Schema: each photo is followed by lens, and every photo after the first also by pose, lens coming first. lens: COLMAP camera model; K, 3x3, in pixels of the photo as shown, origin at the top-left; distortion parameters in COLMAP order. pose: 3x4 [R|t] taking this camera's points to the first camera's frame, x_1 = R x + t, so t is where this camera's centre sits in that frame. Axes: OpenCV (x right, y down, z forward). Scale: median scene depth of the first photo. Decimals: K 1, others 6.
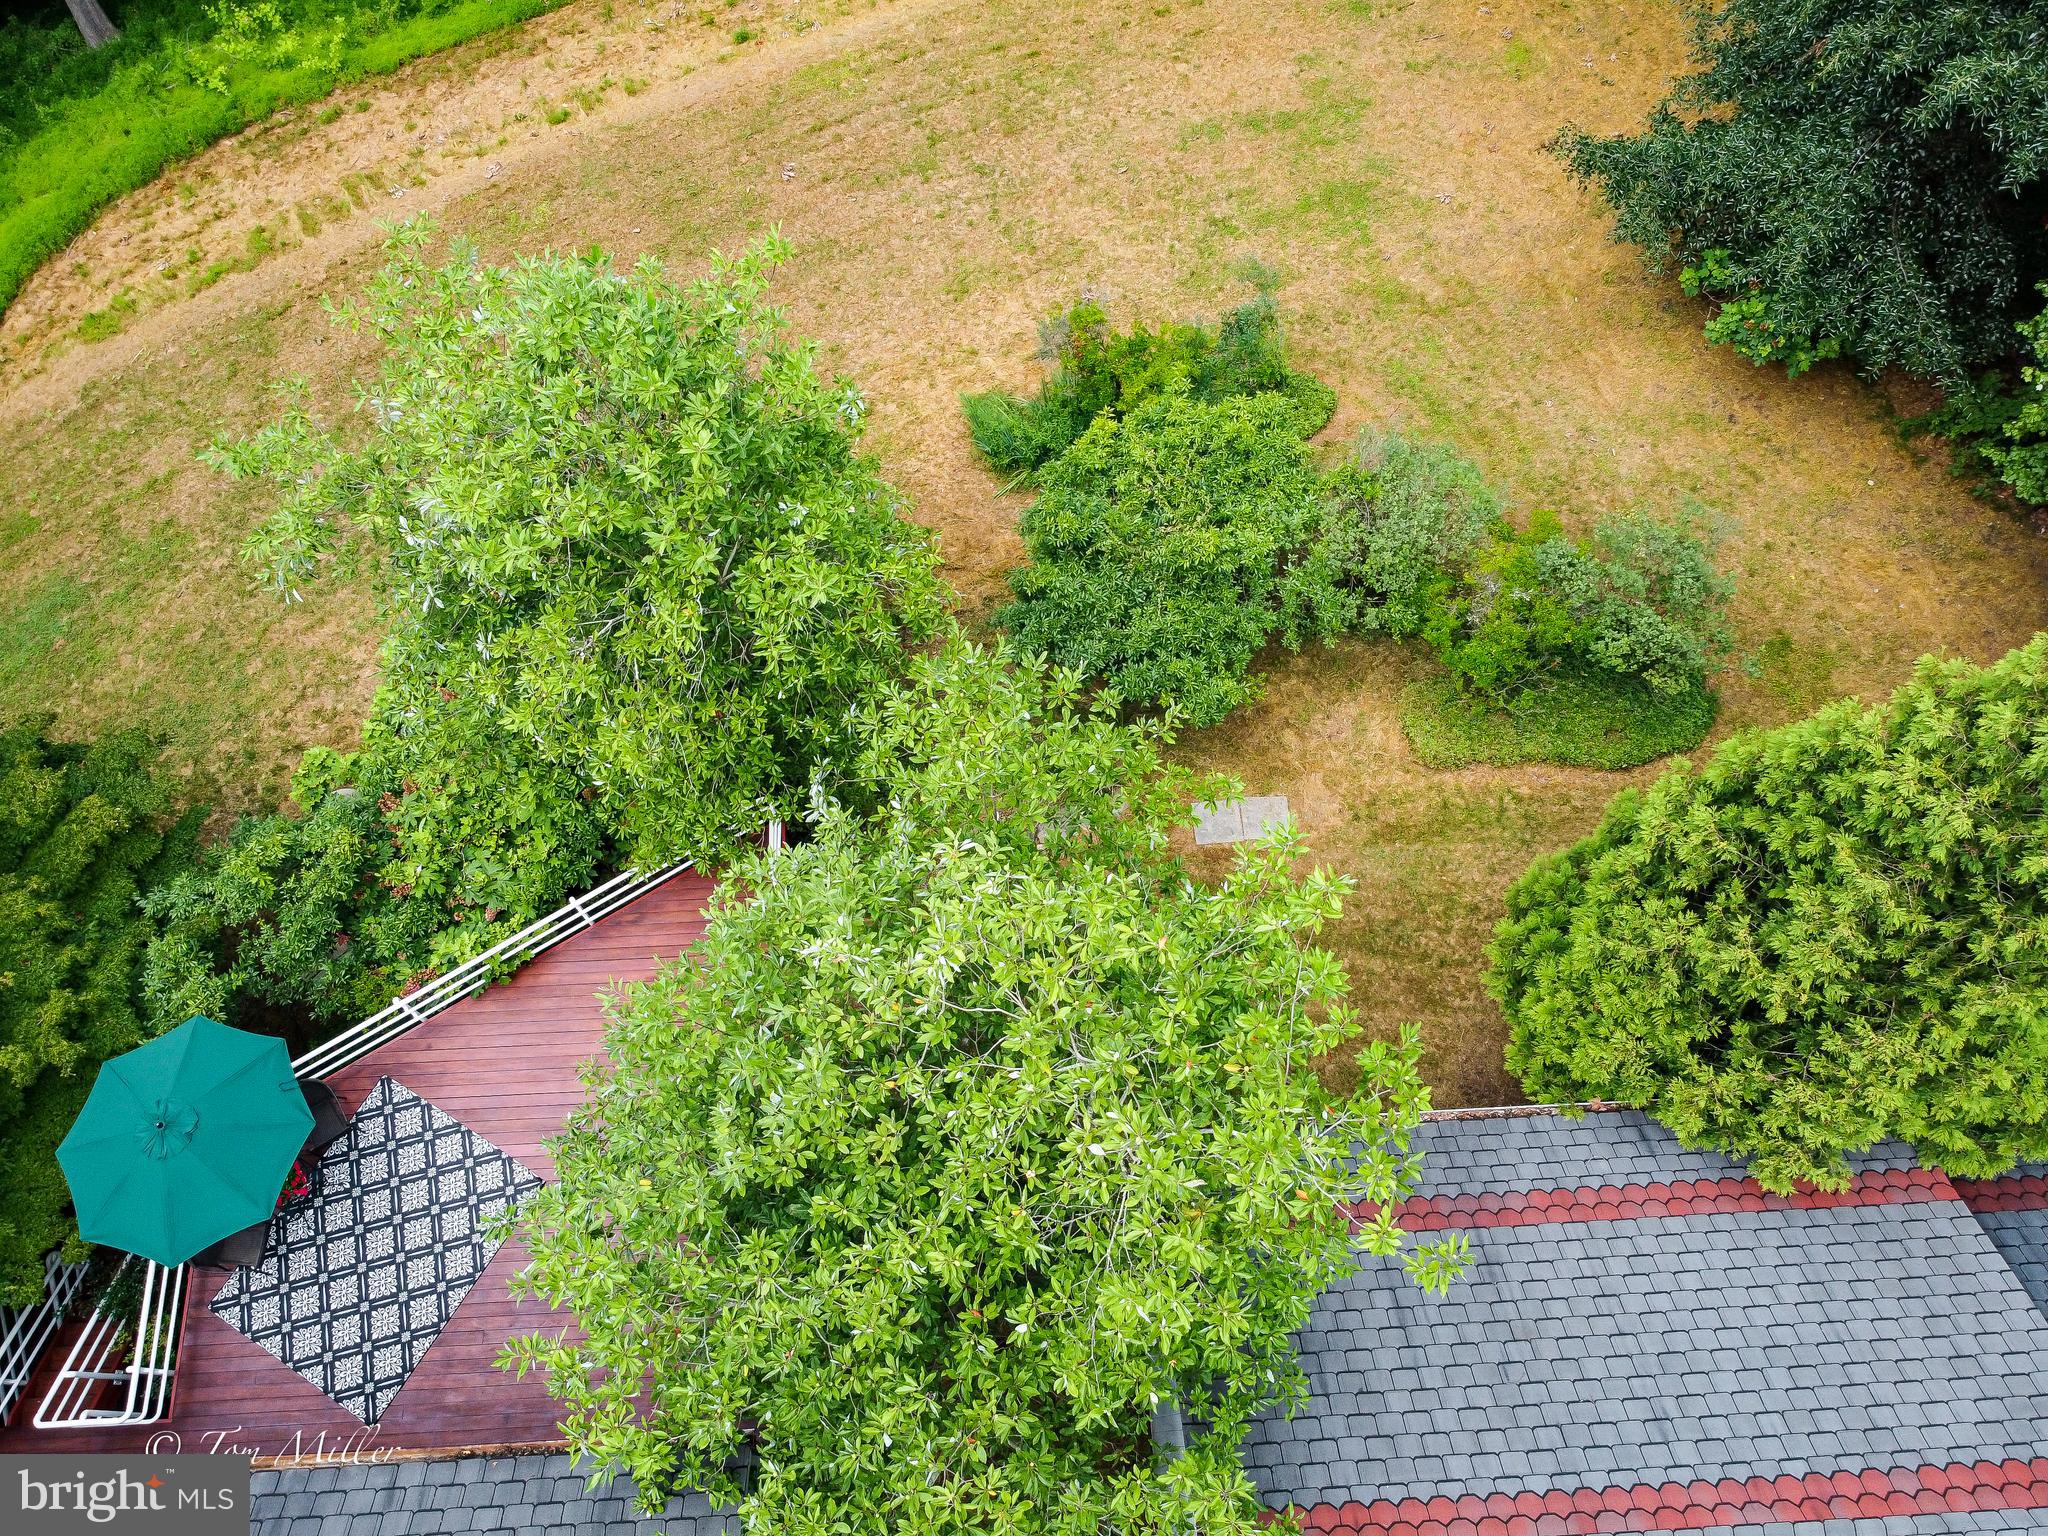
lens RADIAL K [[1559.9, 0, 1024.0], [0, 1559.9, 768.0], [0, 0, 1]] dist [-0.000897, 0.002867]
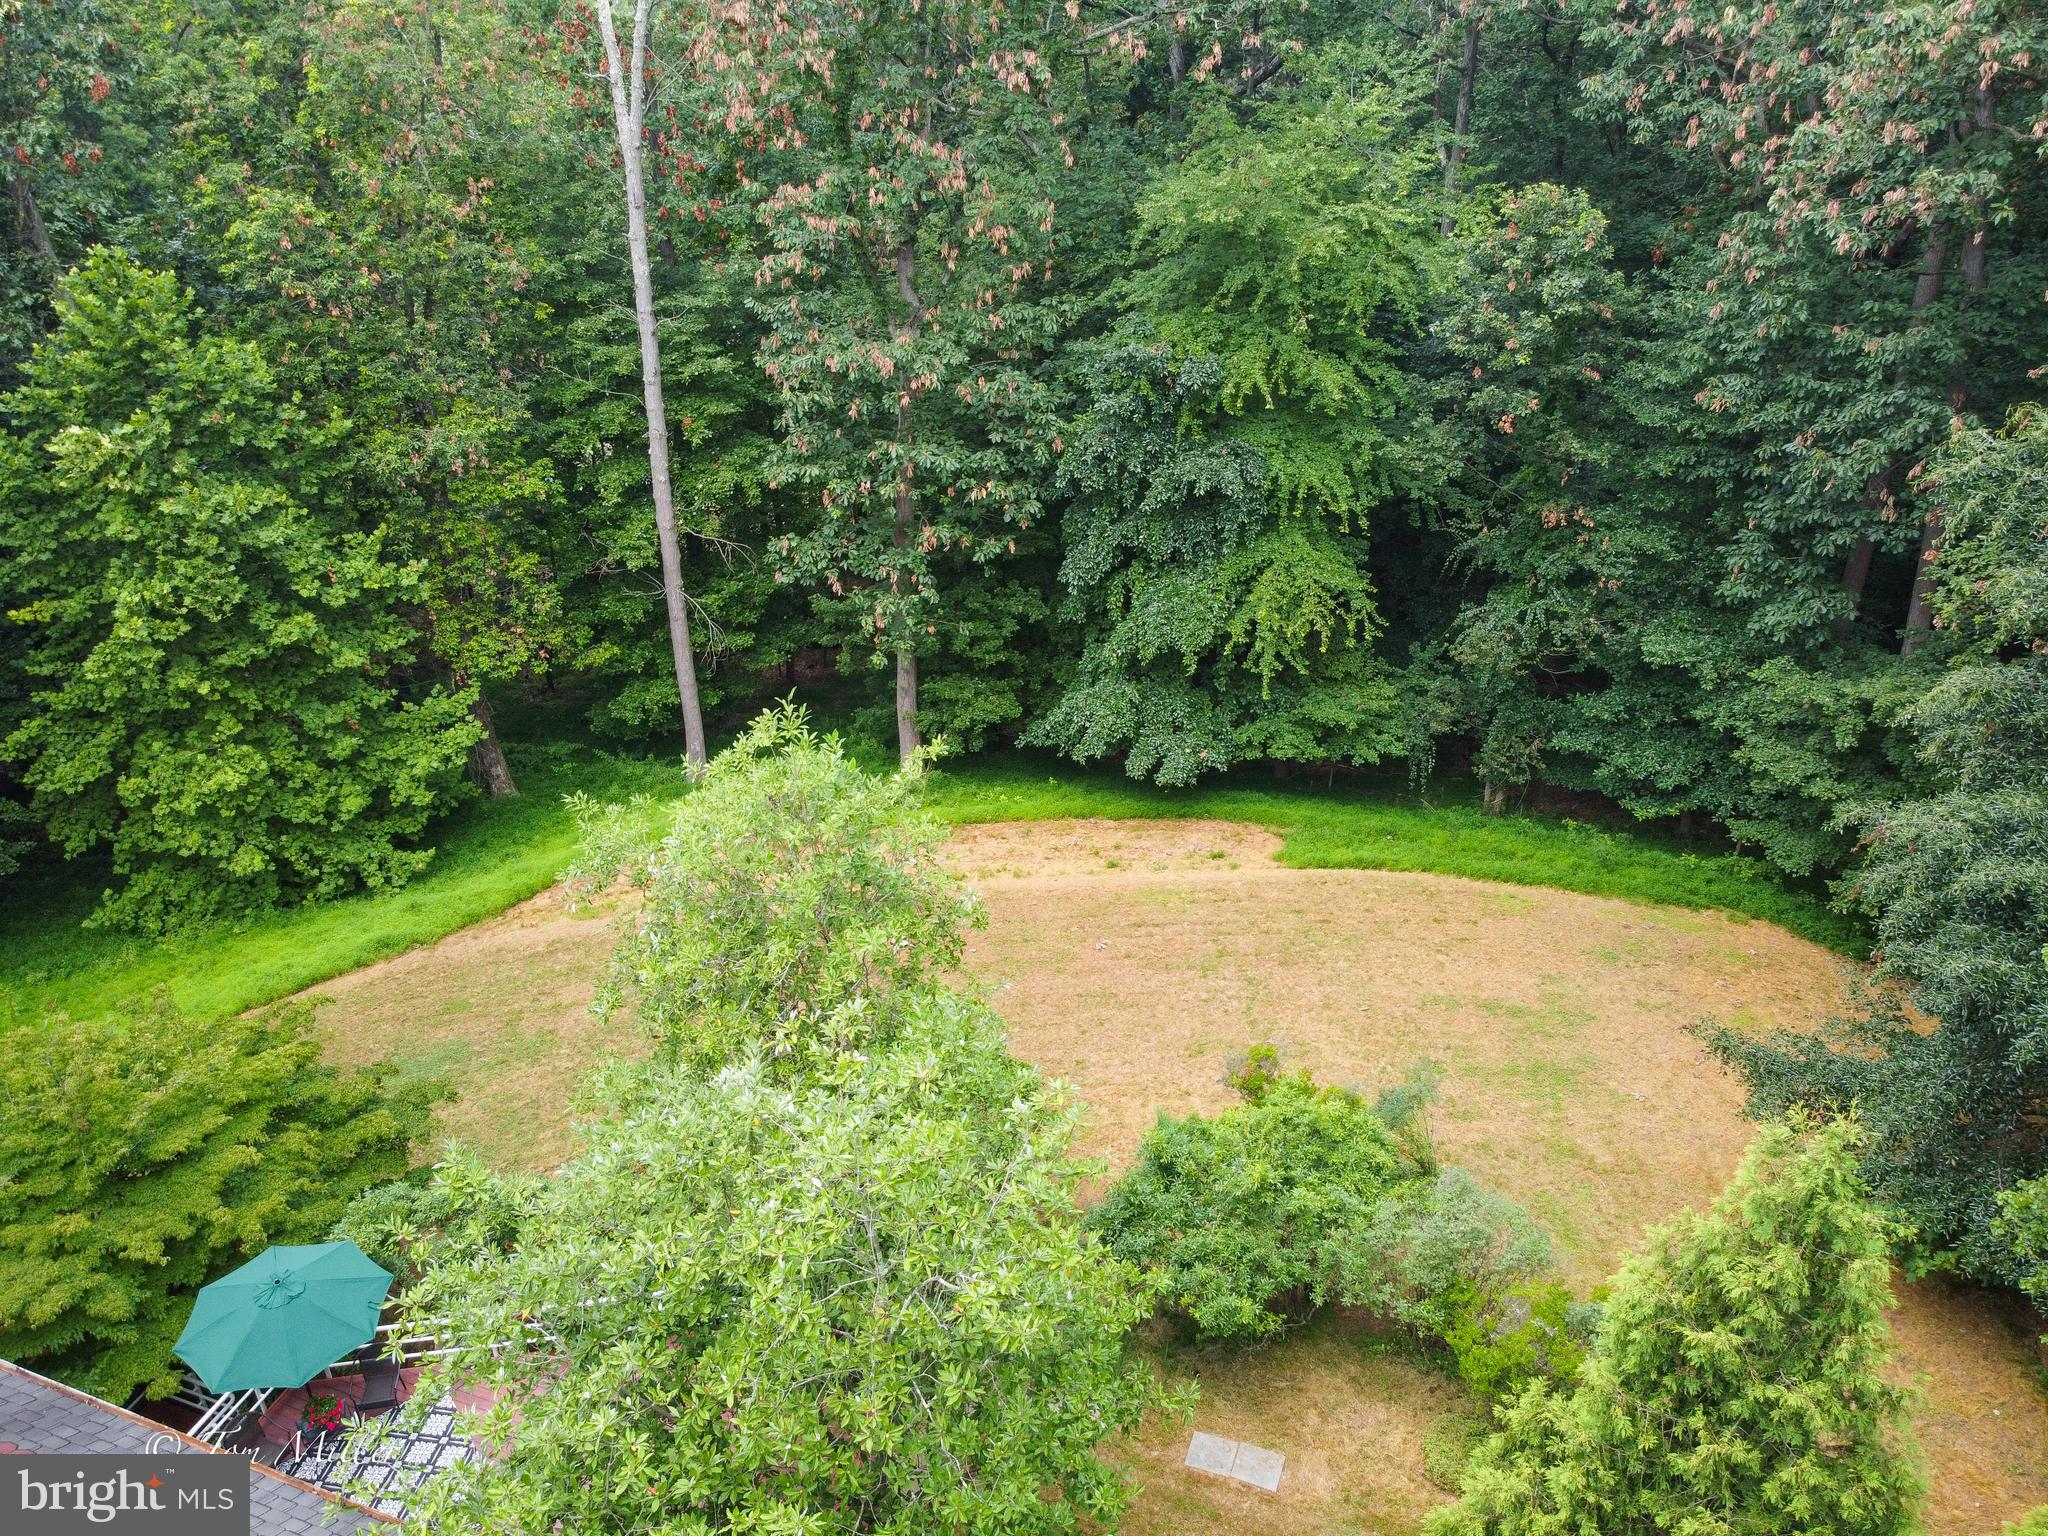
lens RADIAL K [[1559.9, 0, 1024.0], [0, 1559.9, 768.0], [0, 0, 1]] dist [-0.000897, 0.002867]
pose [[0.918761, 0.200644, -0.340028, 0.197512], [-0.362991, 0.768029, -0.527607, 0.202954], [0.155291, 0.608172, 0.778468, -0.080560]]
